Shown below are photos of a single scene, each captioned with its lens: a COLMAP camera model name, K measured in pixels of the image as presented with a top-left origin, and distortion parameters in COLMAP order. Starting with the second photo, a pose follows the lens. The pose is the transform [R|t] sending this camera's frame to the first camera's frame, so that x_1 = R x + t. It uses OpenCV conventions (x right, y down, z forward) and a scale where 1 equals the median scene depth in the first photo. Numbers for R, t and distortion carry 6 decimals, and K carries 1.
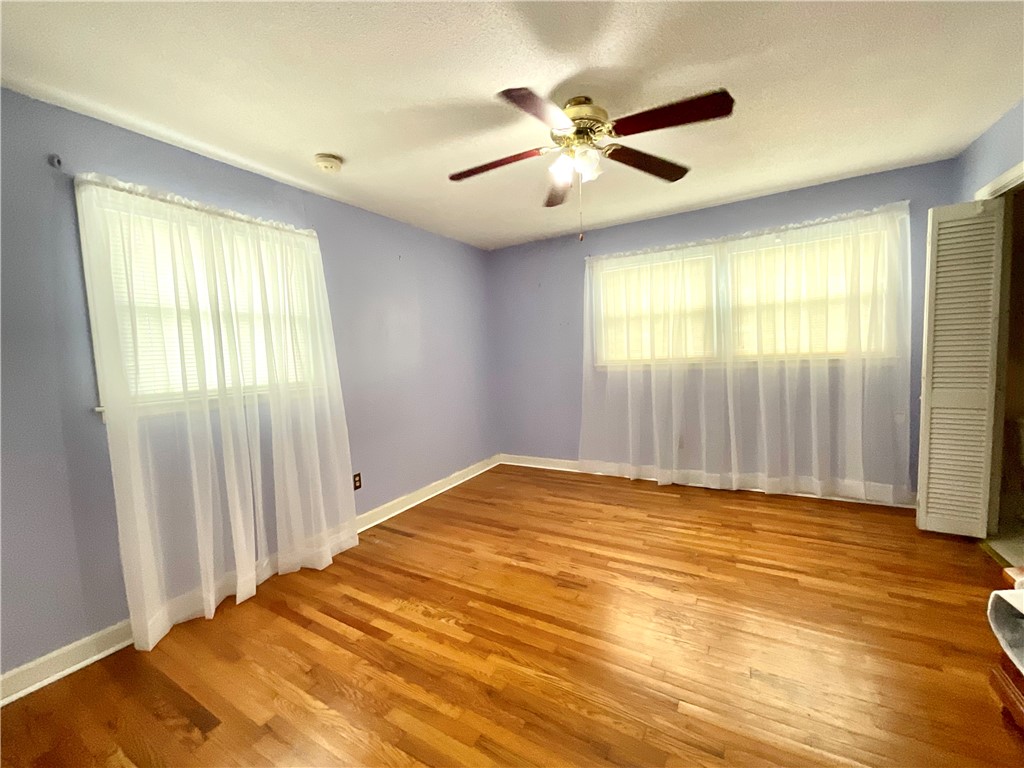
lens RADIAL K [[415.1, 0, 510.4], [0, 415.1, 384.2], [0, 0, 1]] dist [0.008585, -0.004347]
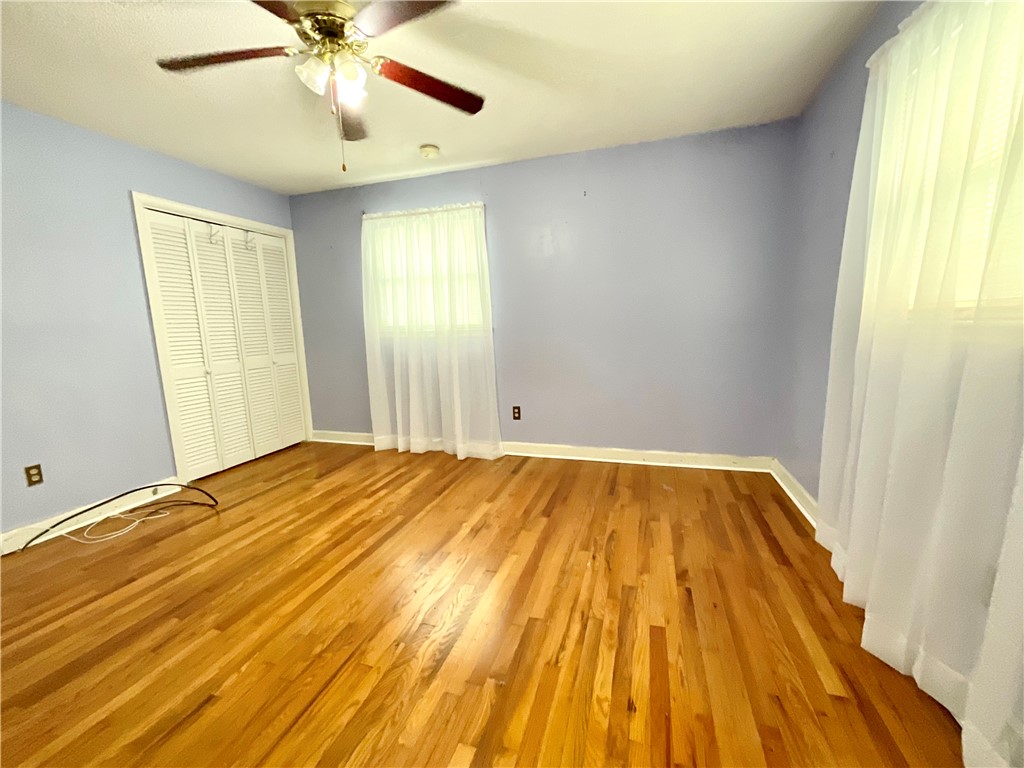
lens RADIAL K [[415.1, 0, 510.4], [0, 415.1, 384.2], [0, 0, 1]] dist [0.008585, -0.004347]
pose [[0.208761, 0.178937, -0.961458, 0.852501], [-0.049085, 0.983797, 0.172436, -0.053222], [0.976734, 0.011196, 0.214161, 0.857026]]
